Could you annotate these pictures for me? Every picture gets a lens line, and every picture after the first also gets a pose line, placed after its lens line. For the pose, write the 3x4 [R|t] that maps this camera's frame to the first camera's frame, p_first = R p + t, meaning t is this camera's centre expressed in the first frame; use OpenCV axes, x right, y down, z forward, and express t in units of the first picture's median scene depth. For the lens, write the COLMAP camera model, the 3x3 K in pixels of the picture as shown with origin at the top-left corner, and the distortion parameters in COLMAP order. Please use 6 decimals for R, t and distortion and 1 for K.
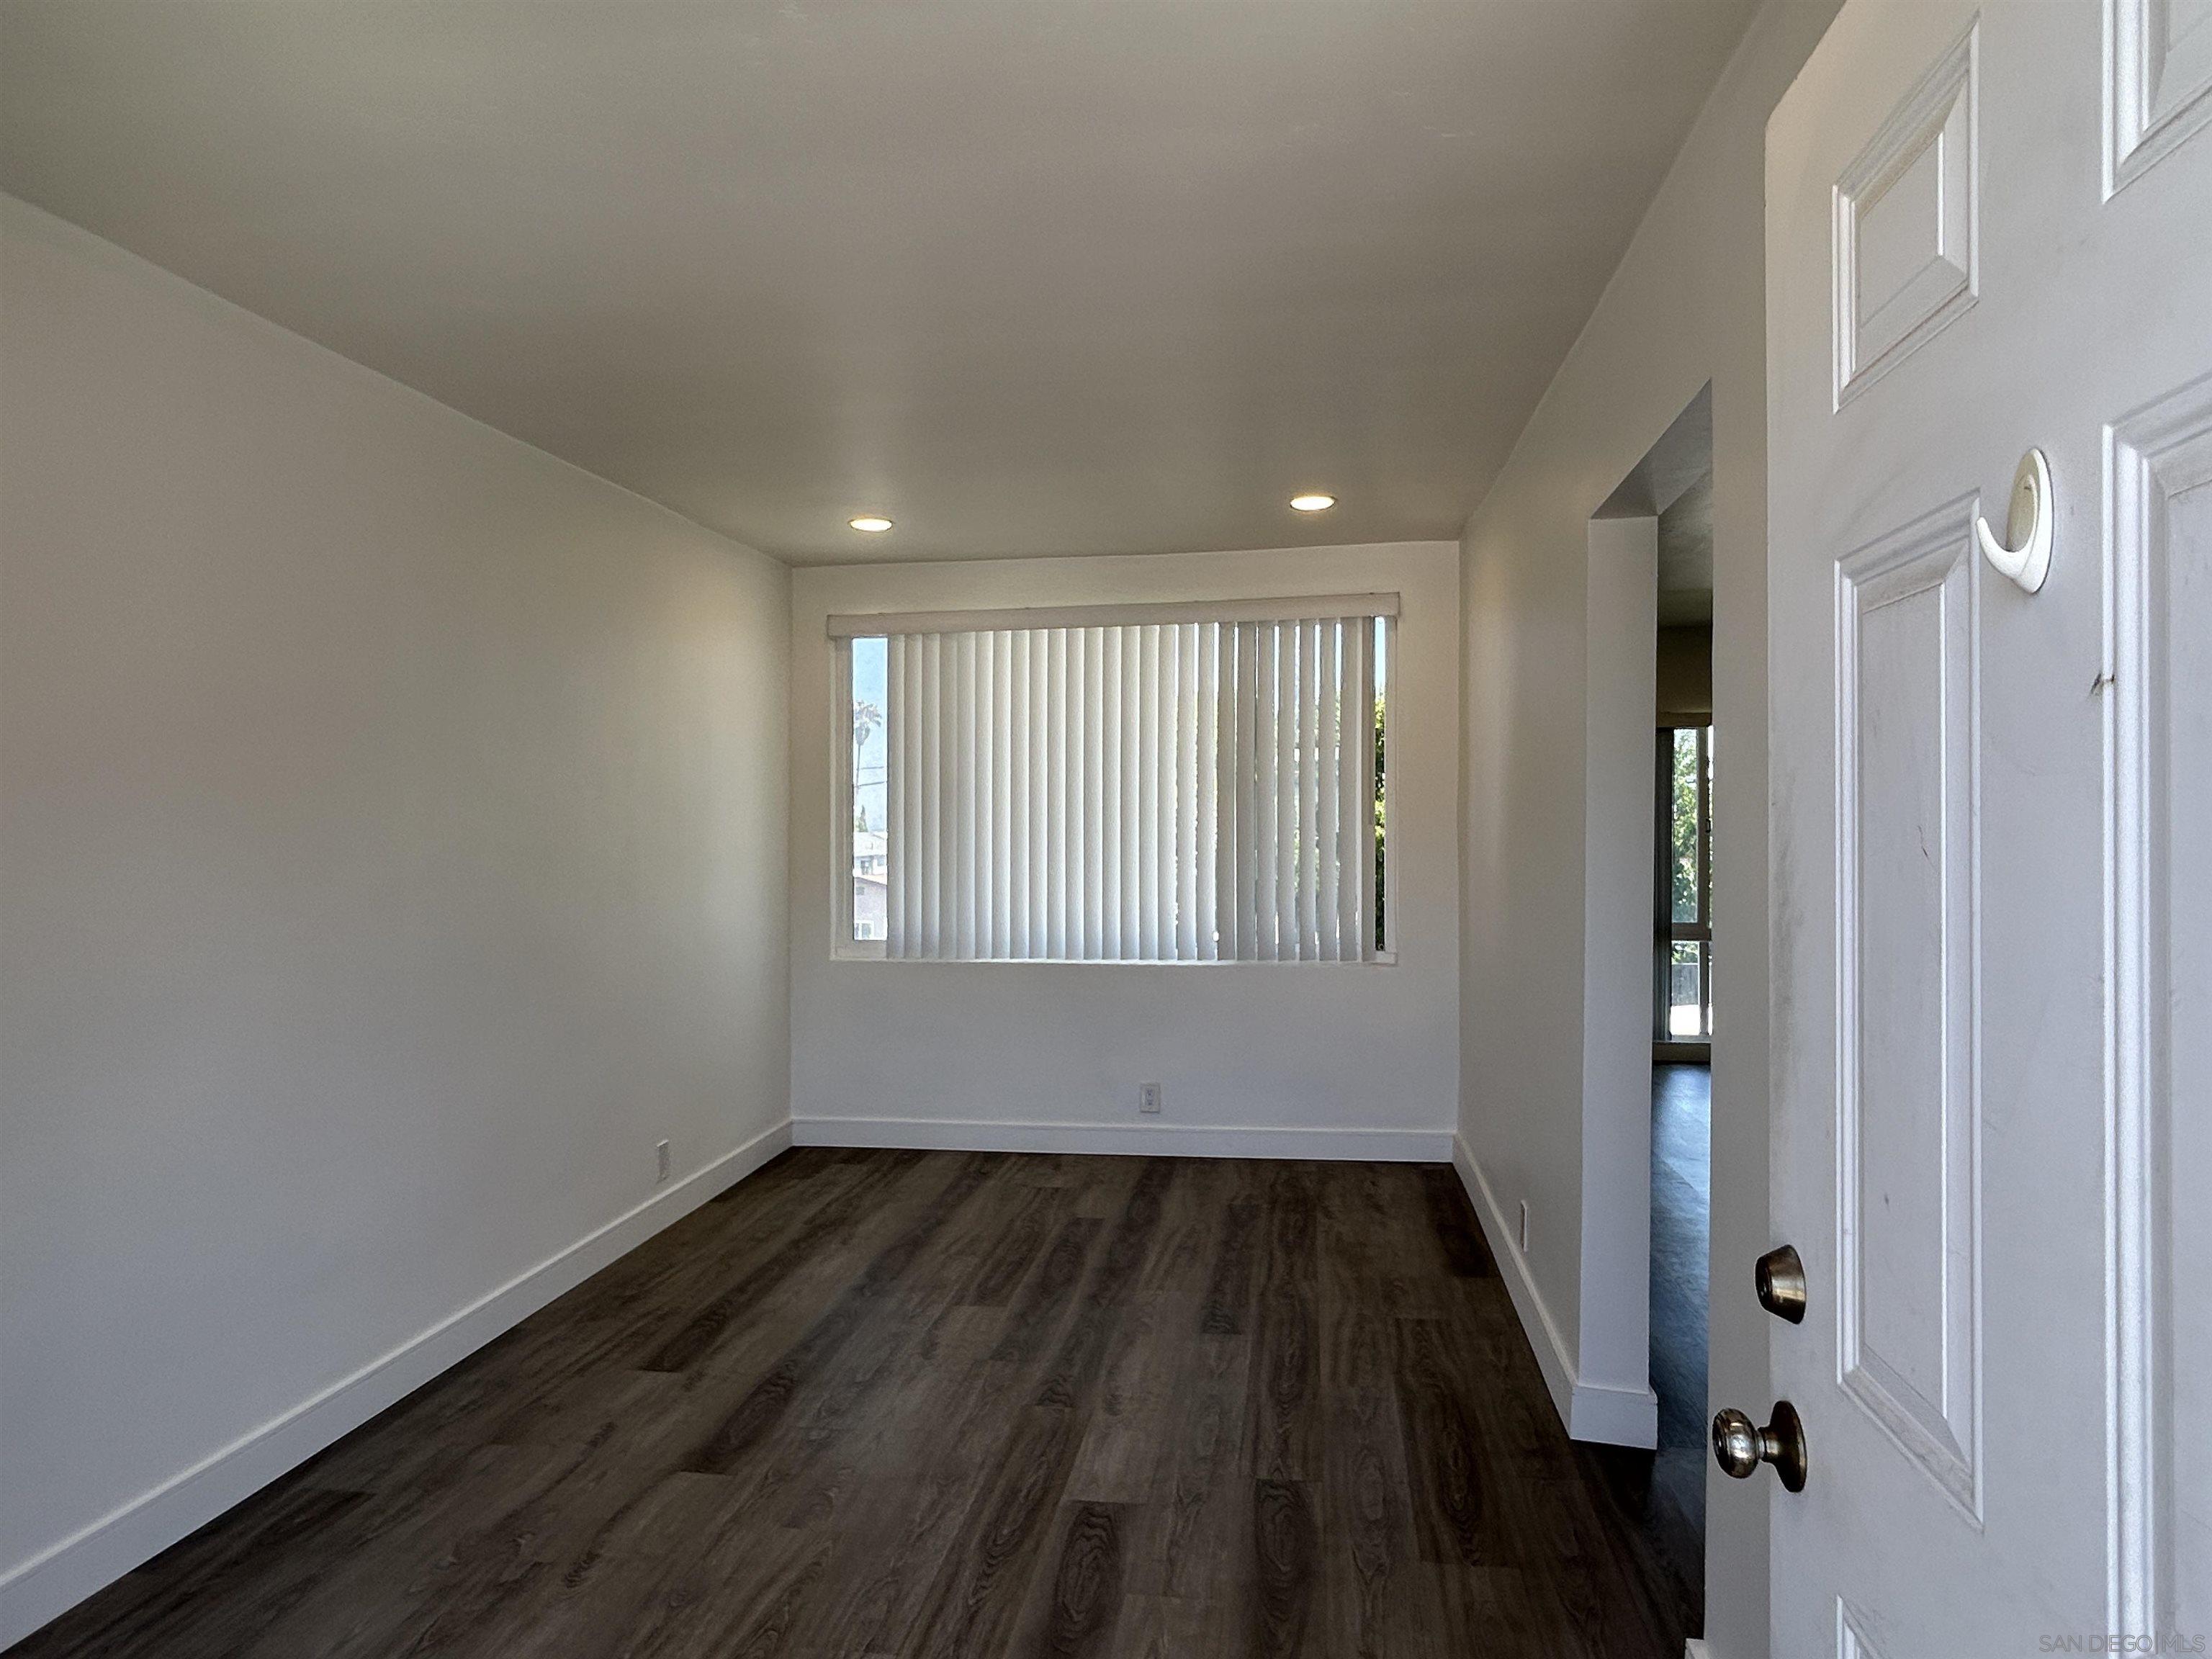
lens RADIAL K [[1329.6, 0, 1110.0], [0, 1329.6, 827.5], [0, 0, 1]] dist [0.004454, -0.010156]
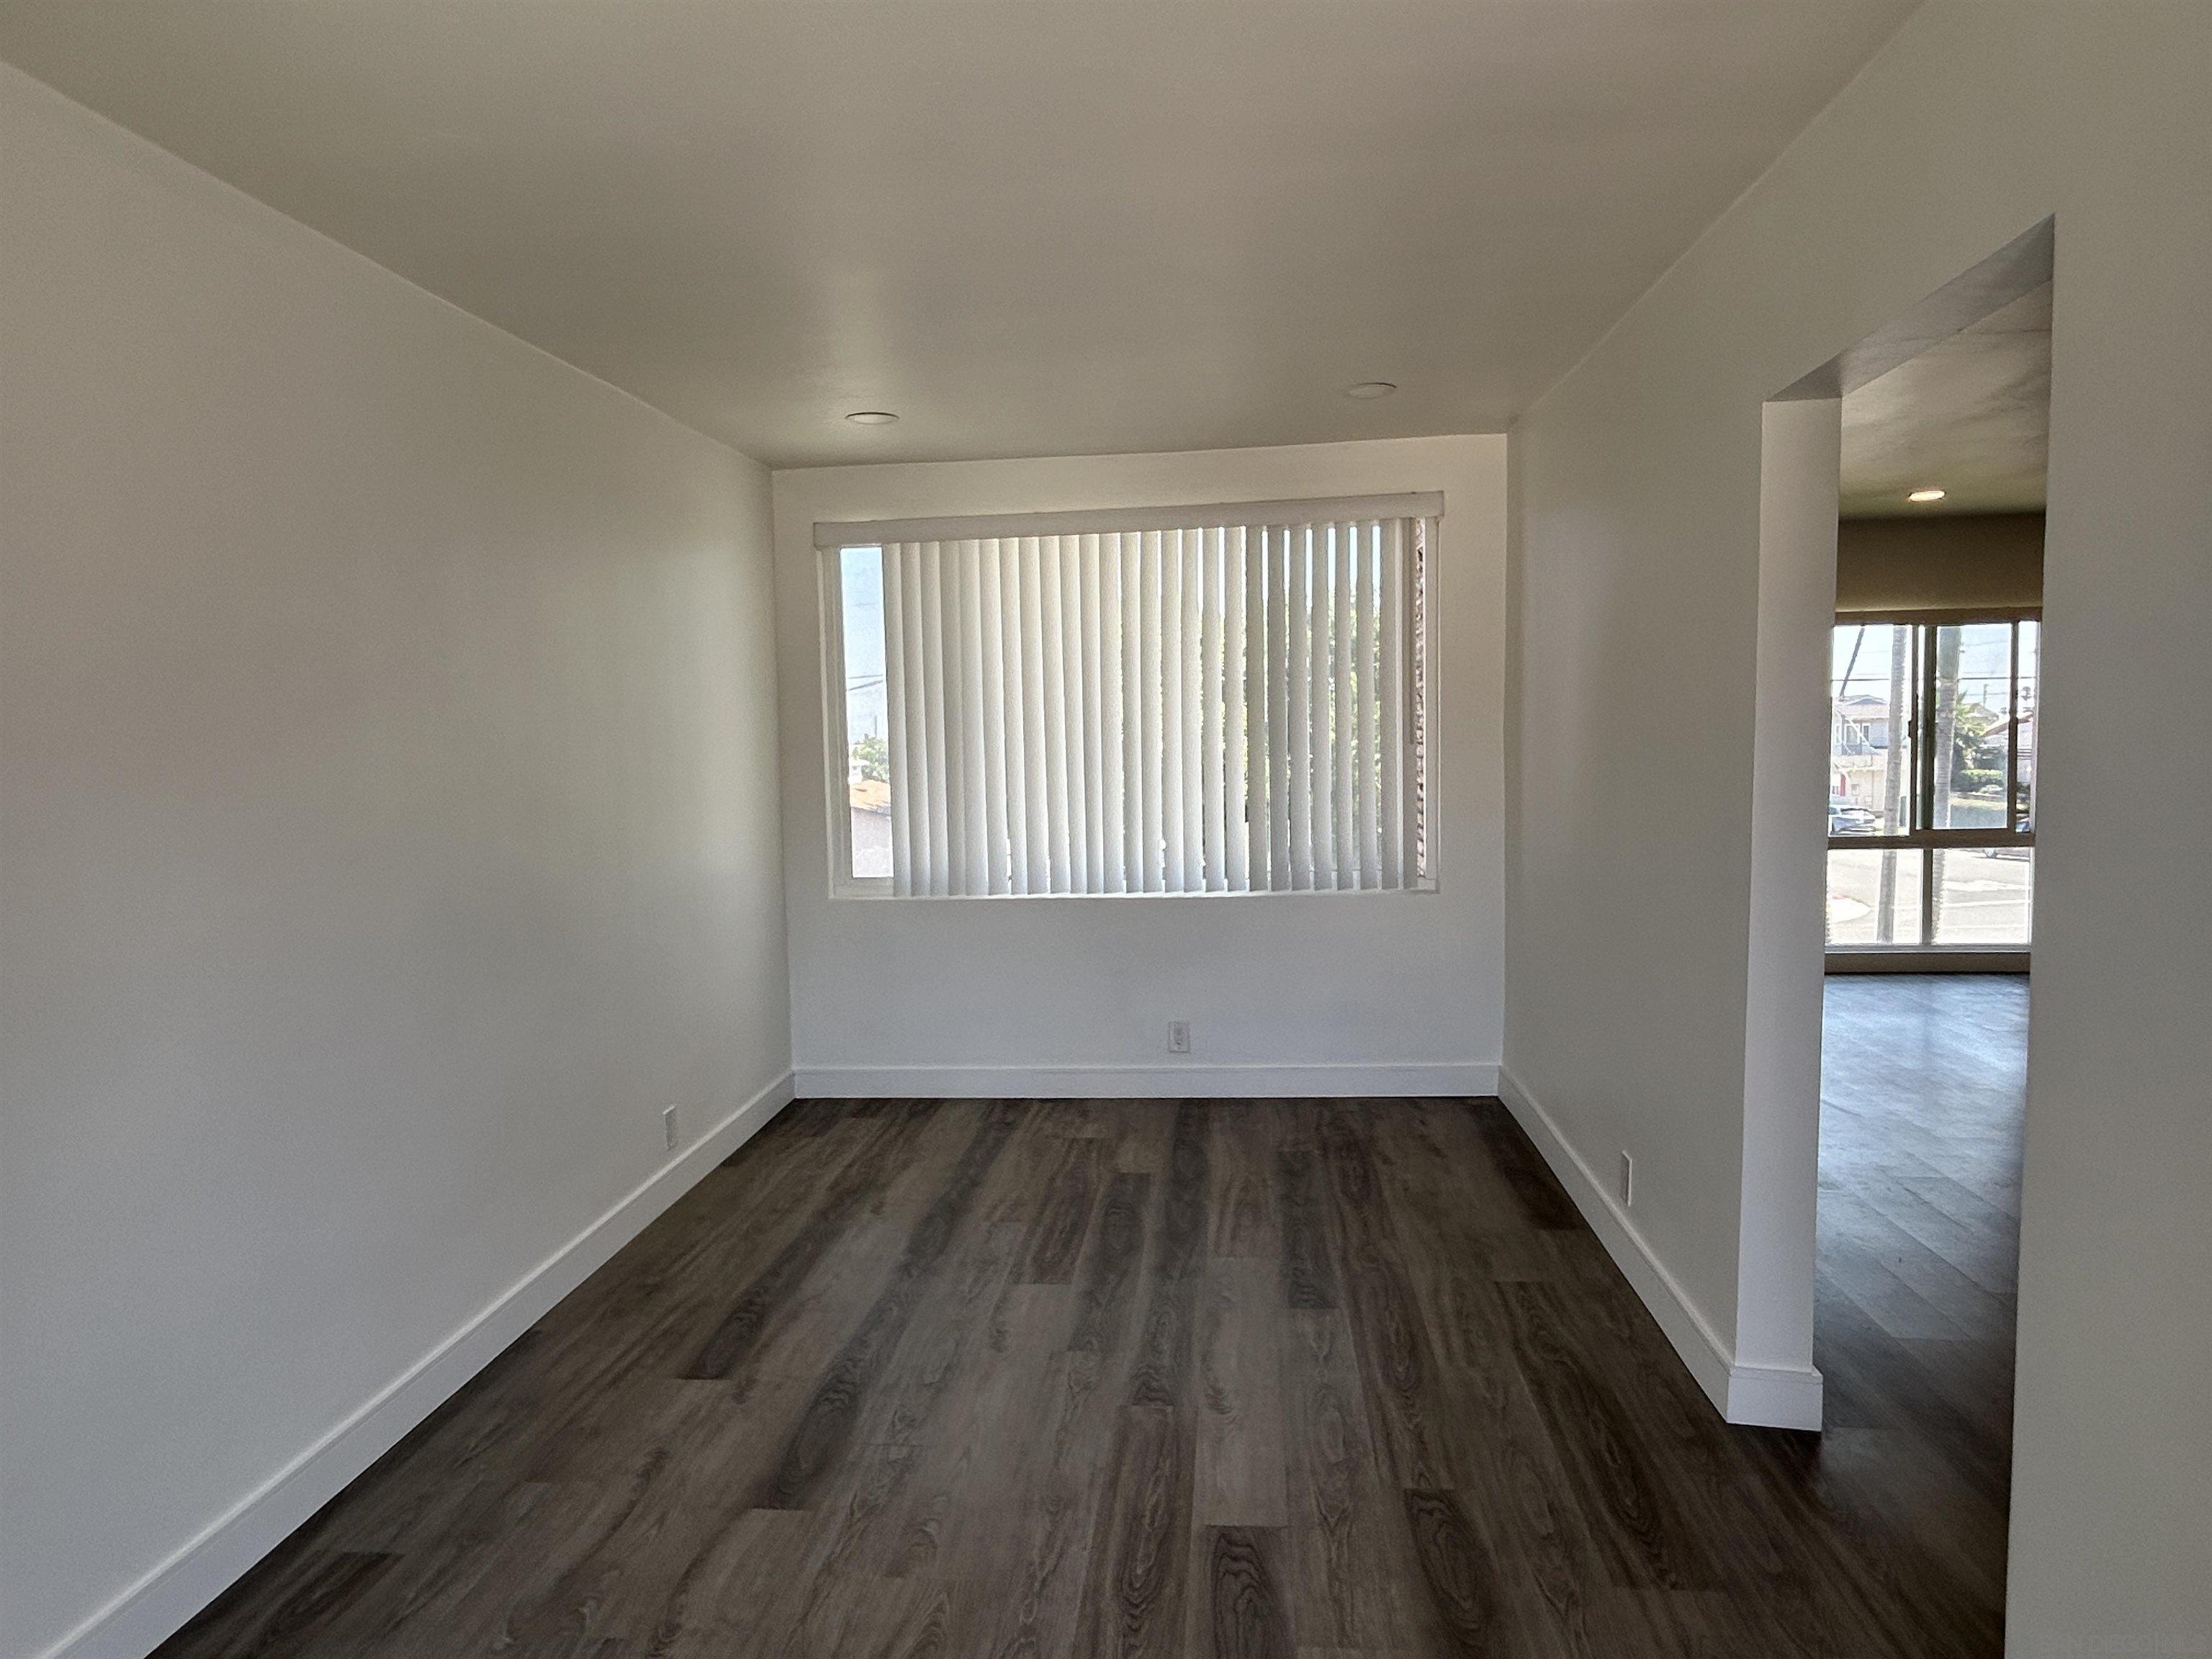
lens RADIAL K [[1329.6, 0, 1102.5], [0, 1329.6, 821.6], [0, 0, 1]] dist [0.004454, -0.010156]
pose [[0.998713, -0.022141, 0.045637, -0.095780], [0.019120, 0.997663, 0.065590, -0.018011], [-0.046982, -0.064633, 0.996803, 0.110535]]
